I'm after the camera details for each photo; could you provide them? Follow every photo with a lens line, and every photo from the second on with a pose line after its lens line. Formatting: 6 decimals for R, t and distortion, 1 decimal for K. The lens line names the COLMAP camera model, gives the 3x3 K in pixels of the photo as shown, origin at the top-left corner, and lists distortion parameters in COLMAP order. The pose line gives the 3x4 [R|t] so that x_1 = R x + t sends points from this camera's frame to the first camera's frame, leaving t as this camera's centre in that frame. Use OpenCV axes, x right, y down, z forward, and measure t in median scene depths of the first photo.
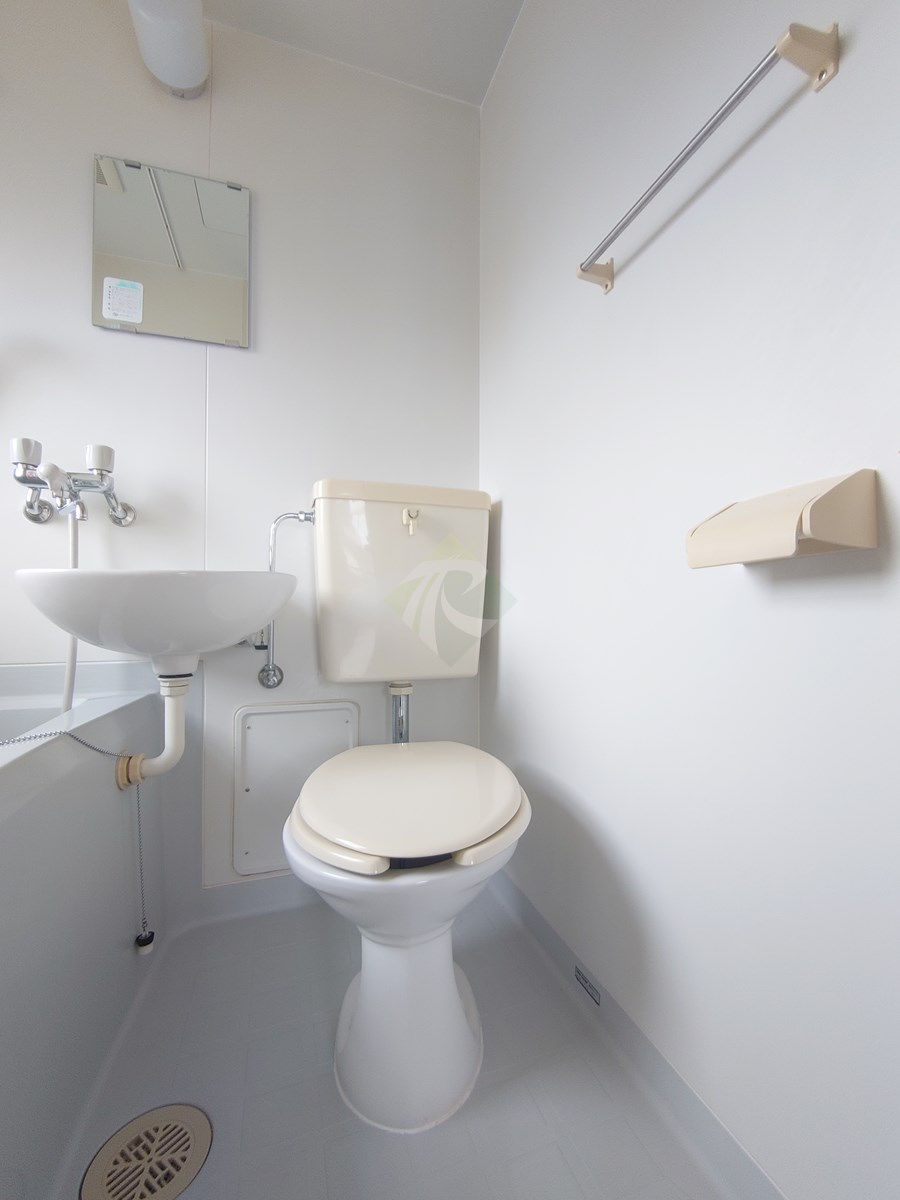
lens RADIAL K [[515.4, 0, 454.8], [0, 515.4, 598.1], [0, 0, 1]] dist [0.001147, -0.003365]
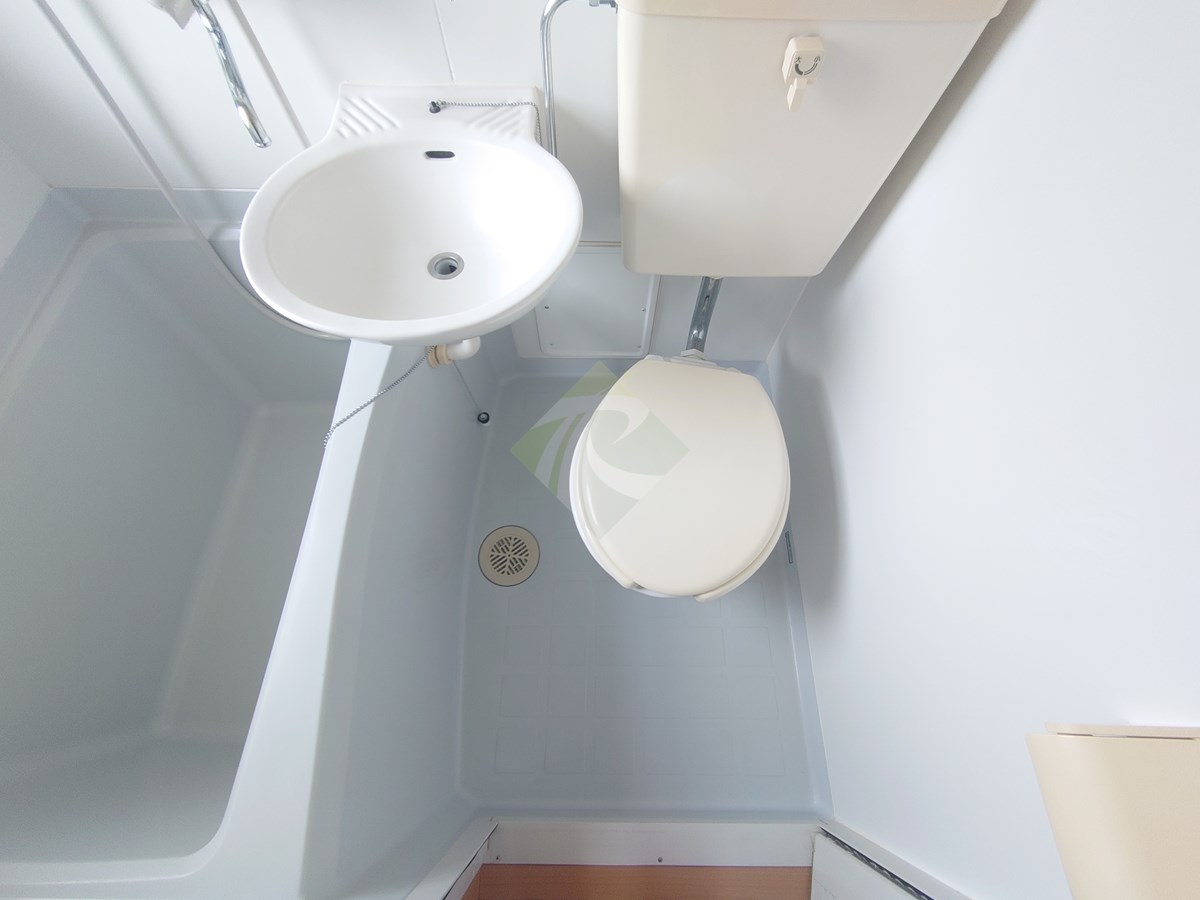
lens RADIAL K [[508.4, 0, 608.9], [0, 508.4, 452.5], [0, 0, 1]] dist [-0.008841, -0.000864]
pose [[0.945158, 0.306685, -0.112344, -0.093204], [-0.019079, 0.395220, 0.918388, -0.470721], [0.326057, -0.865878, 0.379396, 0.444982]]
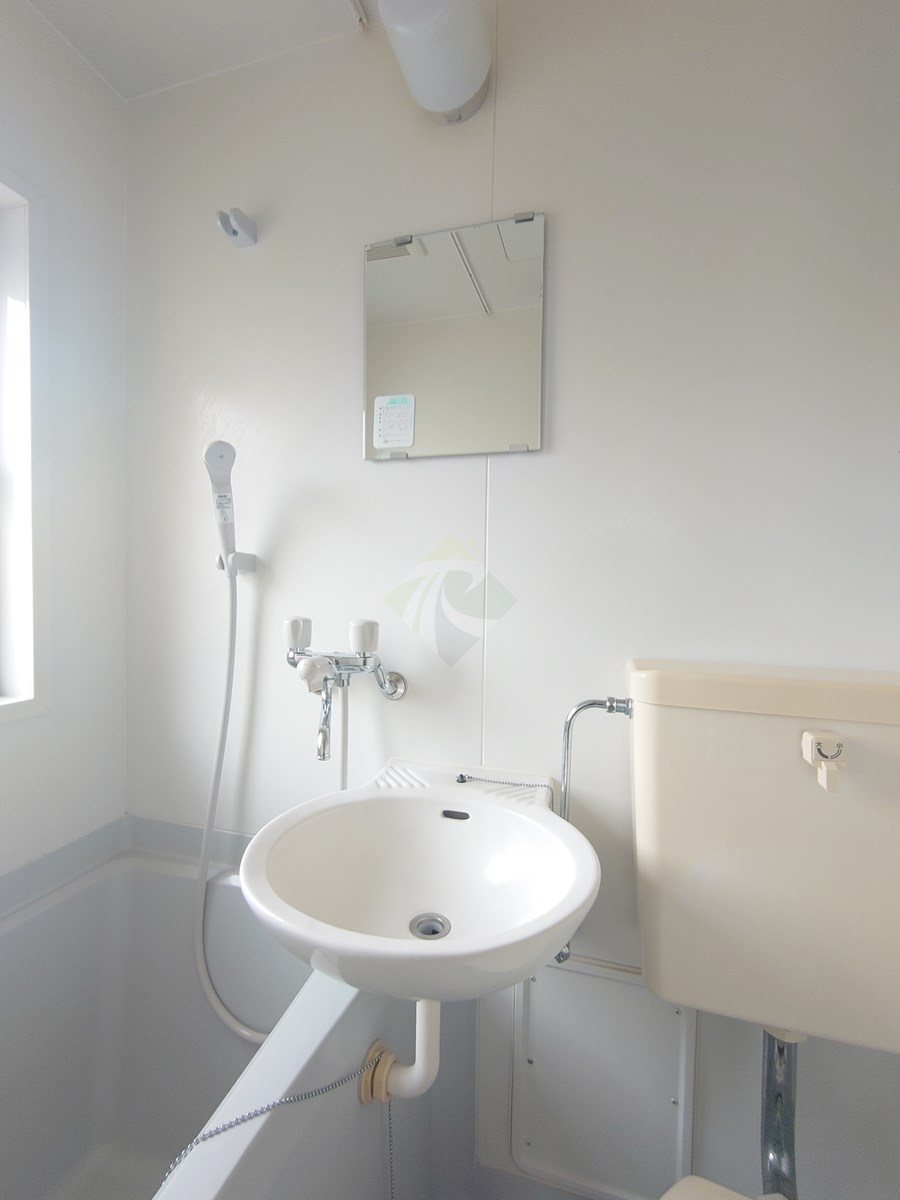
lens RADIAL K [[515.4, 0, 454.8], [0, 515.4, 598.1], [0, 0, 1]] dist [0.001147, -0.003365]
pose [[0.825878, 0.030503, -0.563023, -0.106857], [-0.006111, 0.998961, 0.045156, -0.343473], [0.563816, -0.033853, 0.825206, 0.385810]]
